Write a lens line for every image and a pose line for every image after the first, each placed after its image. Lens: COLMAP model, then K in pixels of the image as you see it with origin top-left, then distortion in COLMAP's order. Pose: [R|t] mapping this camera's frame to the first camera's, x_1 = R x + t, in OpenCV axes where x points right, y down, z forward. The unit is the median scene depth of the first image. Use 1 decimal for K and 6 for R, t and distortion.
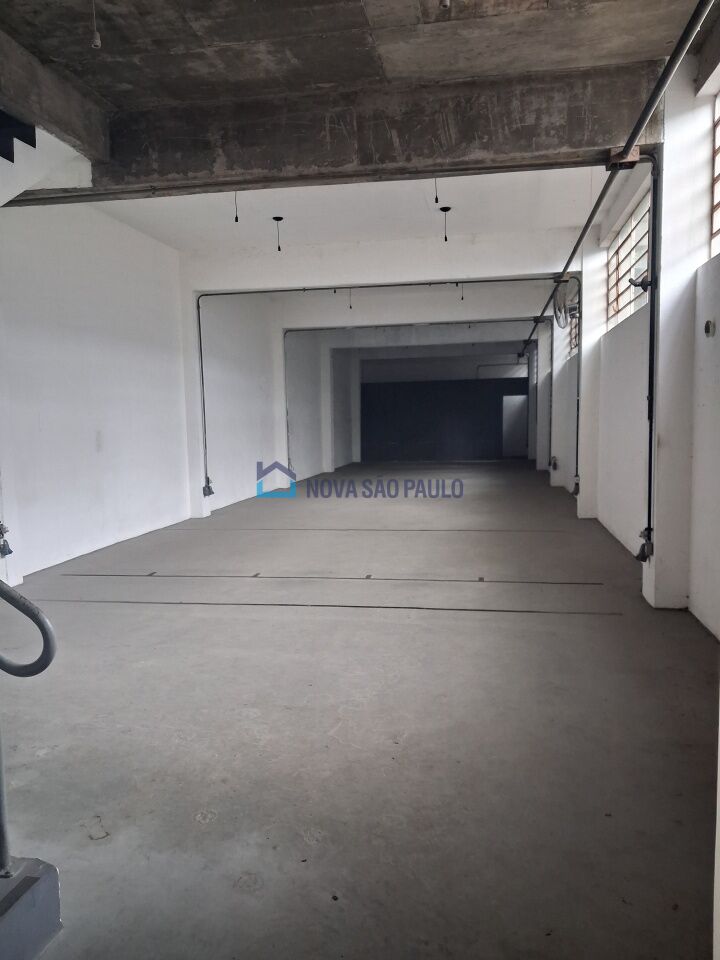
lens RADIAL K [[762.7, 0, 361.4], [0, 762.7, 480.3], [0, 0, 1]] dist [0.005944, -0.010473]
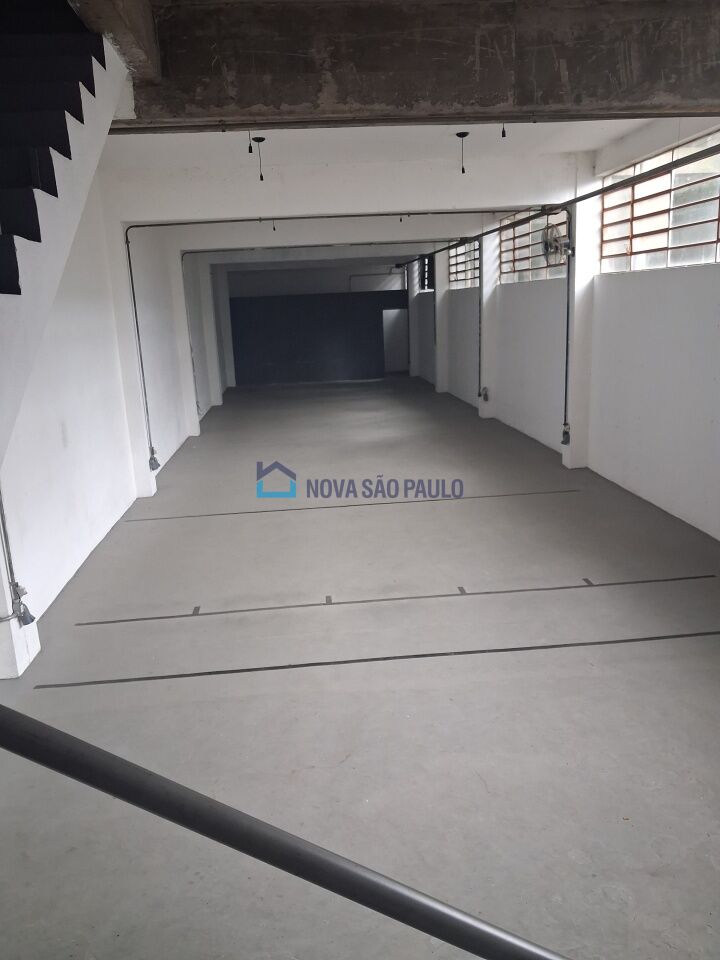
lens RADIAL K [[762.7, 0, 359.2], [0, 762.7, 482.4], [0, 0, 1]] dist [0.005944, -0.010473]
pose [[0.968539, -0.080892, 0.235348, -0.358905], [0.047593, 0.988450, 0.143881, -0.151663], [-0.244268, -0.128154, 0.961202, 0.244561]]
